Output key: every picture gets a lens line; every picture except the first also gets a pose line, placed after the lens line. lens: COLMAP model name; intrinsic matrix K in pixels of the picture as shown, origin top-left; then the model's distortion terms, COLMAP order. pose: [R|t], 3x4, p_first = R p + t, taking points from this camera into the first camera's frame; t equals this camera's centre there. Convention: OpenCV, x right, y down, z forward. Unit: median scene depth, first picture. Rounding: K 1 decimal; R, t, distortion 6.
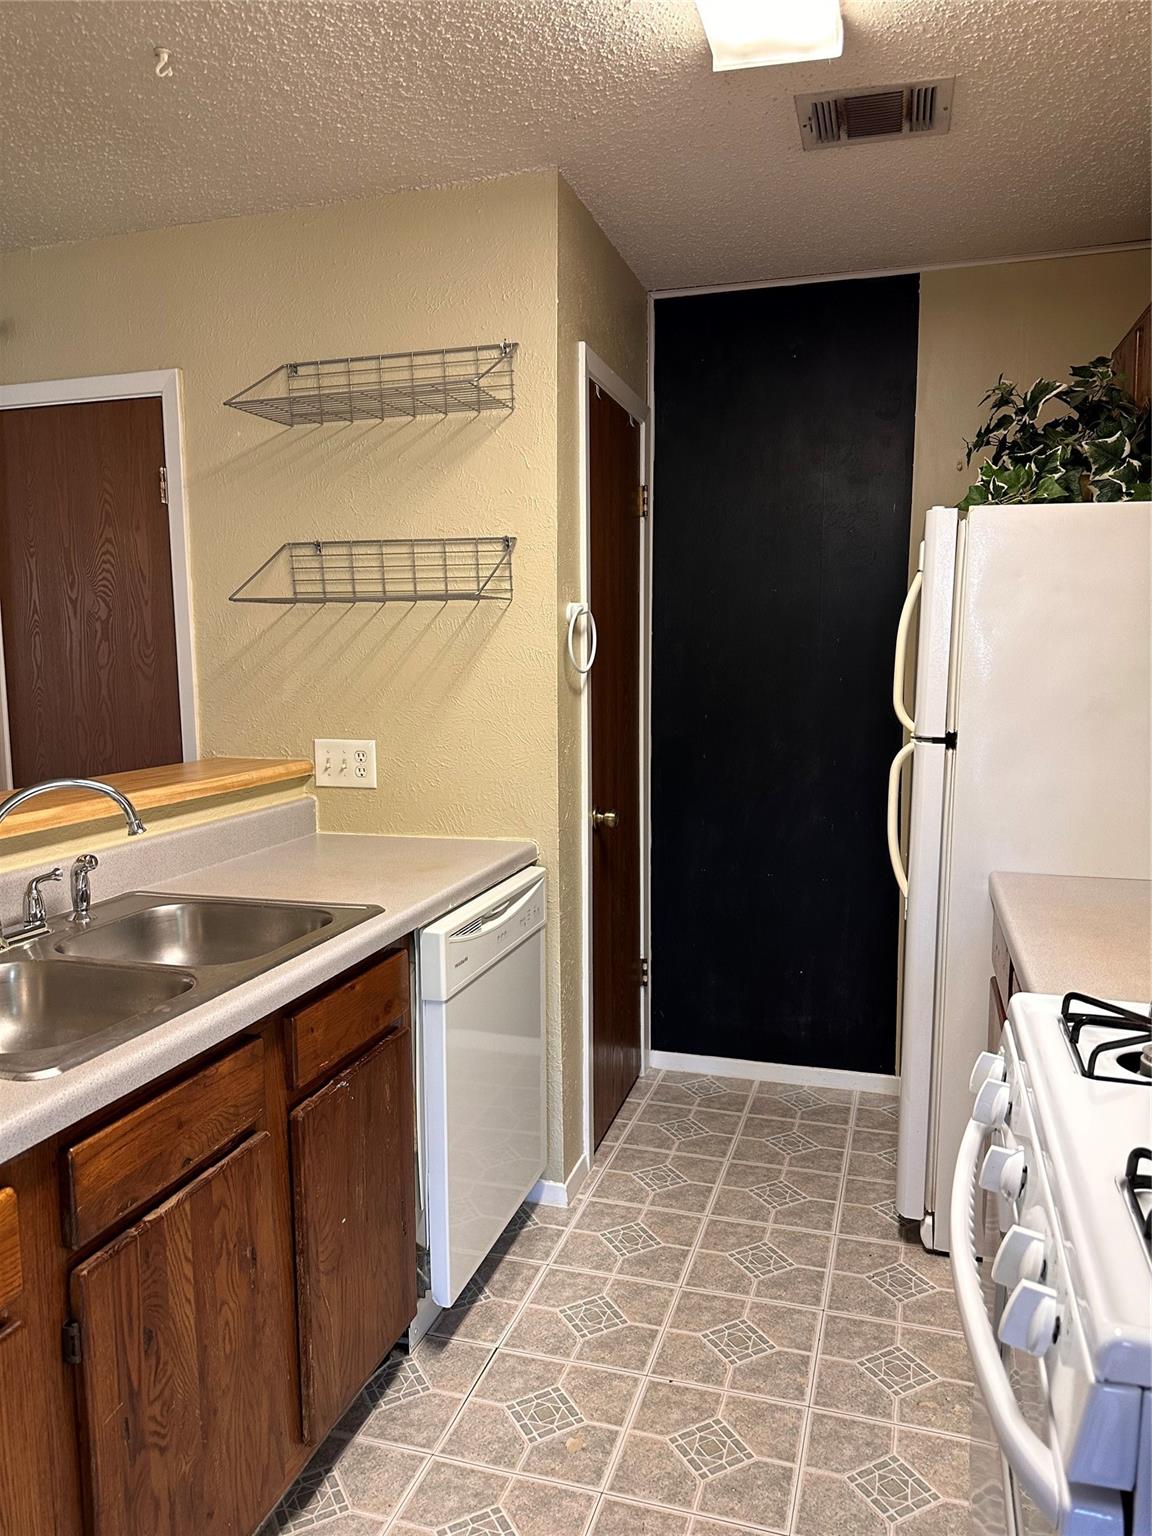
lens RADIAL K [[1082.1, 0, 574.5], [0, 1082.1, 765.9], [0, 0, 1]] dist [0.033432, -0.032982]
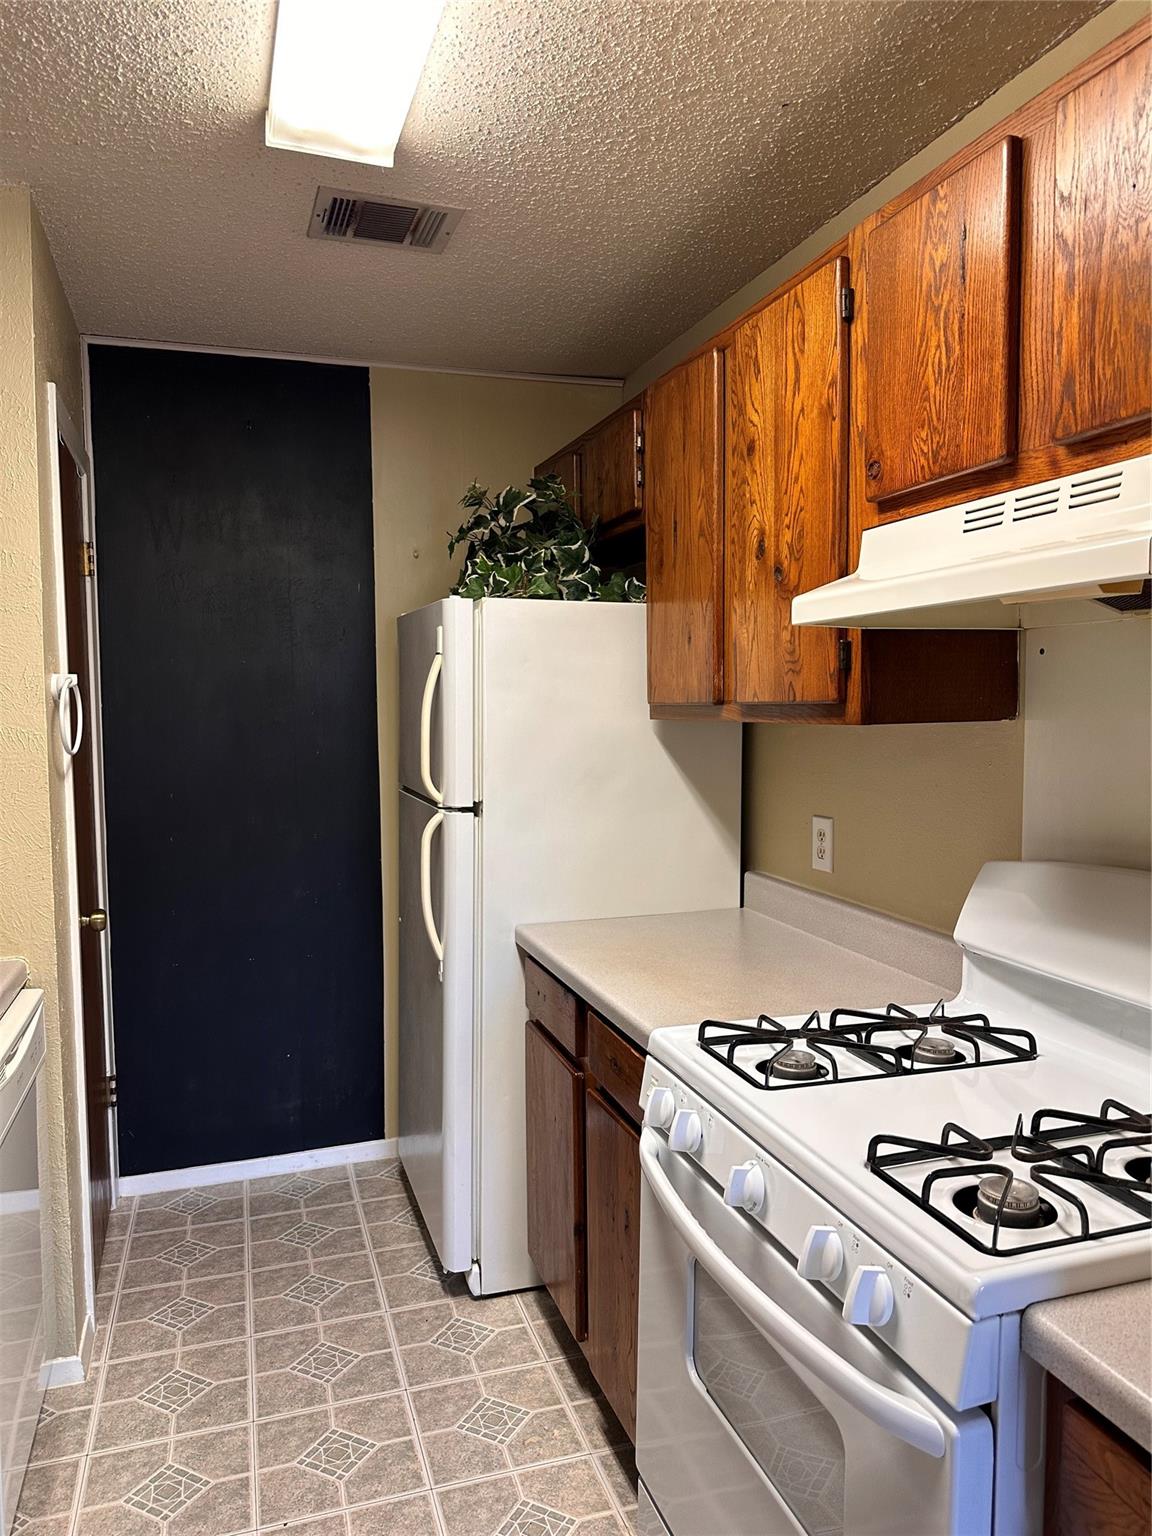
lens RADIAL K [[1082.1, 0, 577.9], [0, 1082.1, 777.1], [0, 0, 1]] dist [0.033432, -0.032982]
pose [[0.818619, -0.034850, 0.573279, -0.181603], [0.064612, 0.997409, -0.031631, -0.015066], [-0.570692, 0.062934, 0.818749, 0.057416]]
